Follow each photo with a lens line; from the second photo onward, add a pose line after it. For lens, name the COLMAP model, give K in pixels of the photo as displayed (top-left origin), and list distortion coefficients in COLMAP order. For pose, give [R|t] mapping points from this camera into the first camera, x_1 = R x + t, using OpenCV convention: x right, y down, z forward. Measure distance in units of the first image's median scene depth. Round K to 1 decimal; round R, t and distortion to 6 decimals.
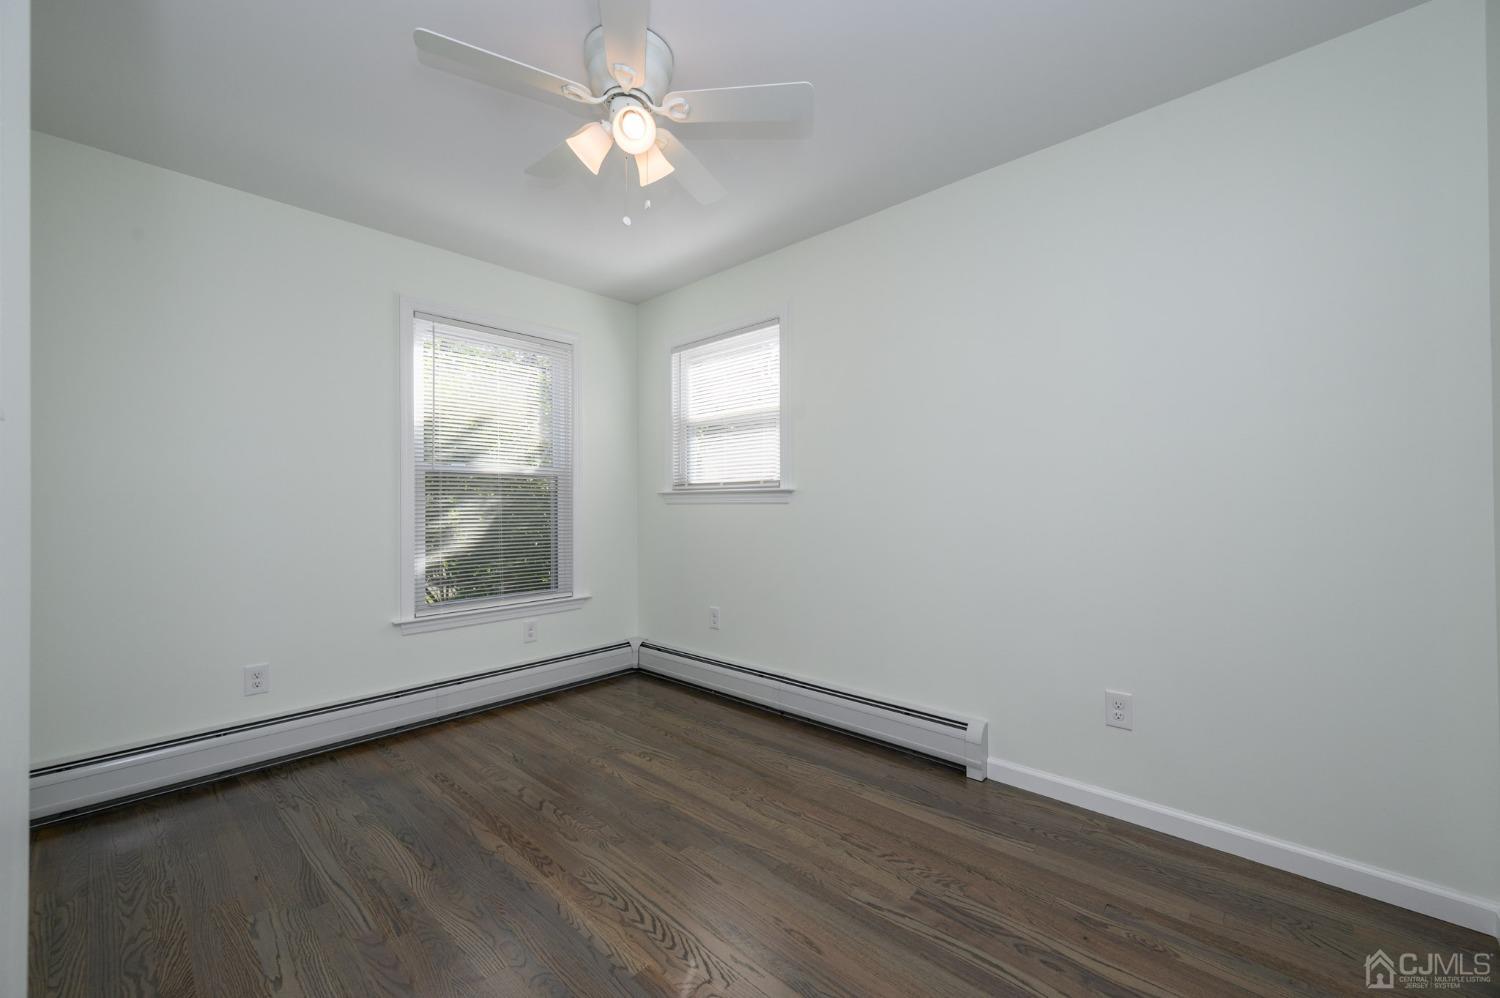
lens RADIAL K [[589.6, 0, 748.9], [0, 589.6, 494.0], [0, 0, 1]] dist [-0.001173, 0.000389]
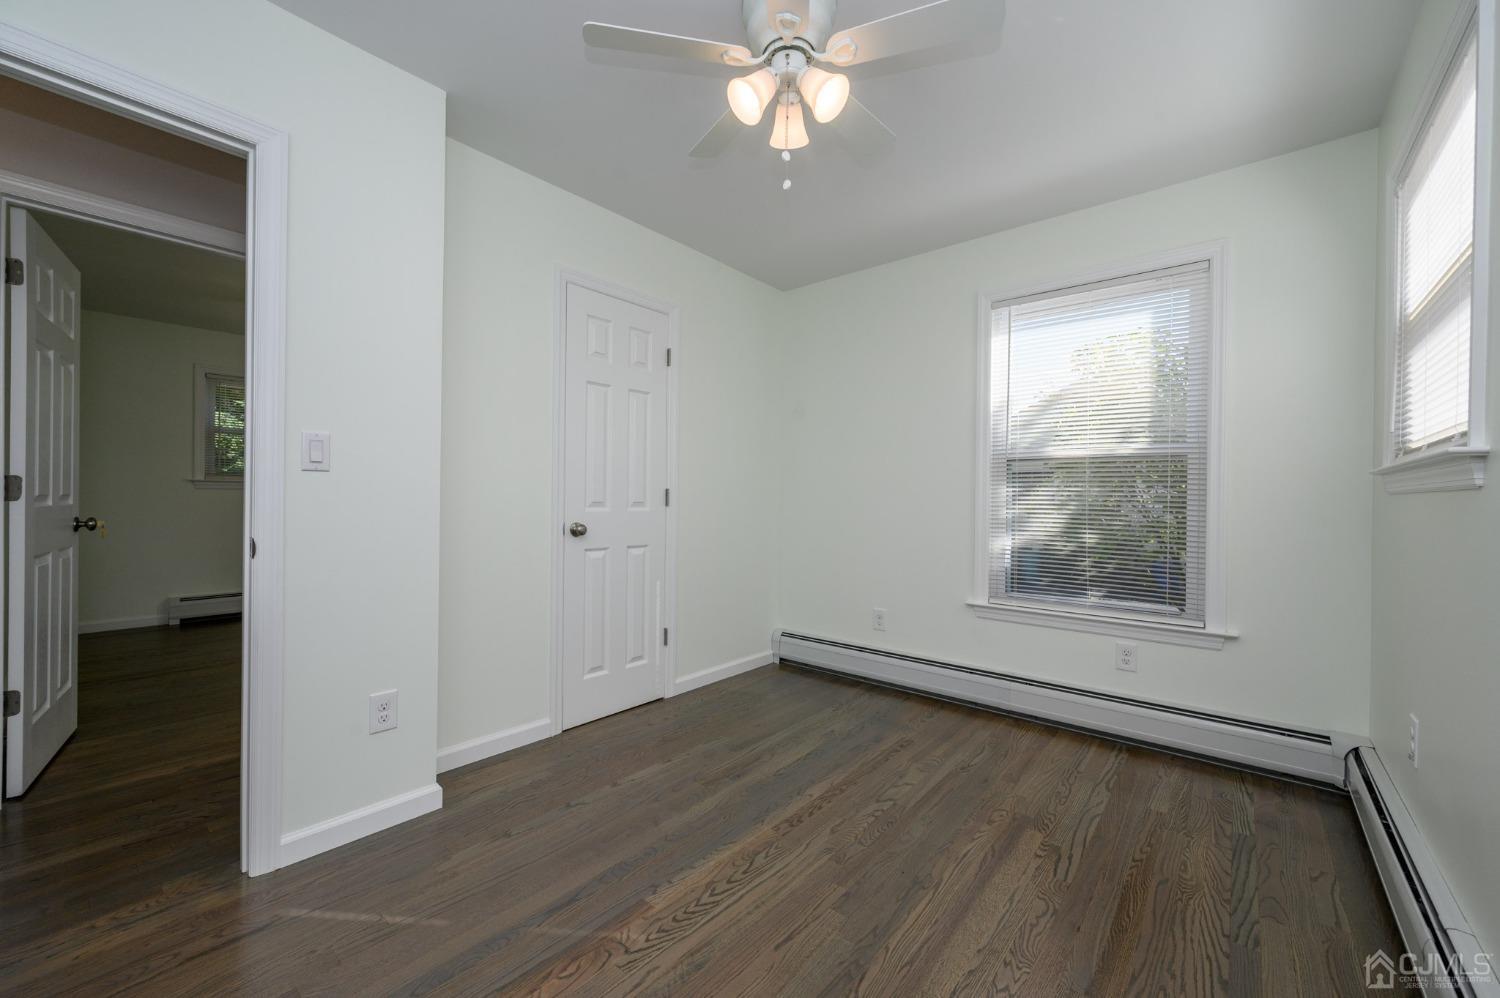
lens RADIAL K [[589.6, 0, 747.5], [0, 589.6, 497.4], [0, 0, 1]] dist [-0.001173, 0.000389]
pose [[0.043319, 0.005365, -0.999047, 0.443142], [0.005948, 0.999966, 0.005628, 0.017877], [0.999044, -0.006187, 0.043286, 0.542603]]
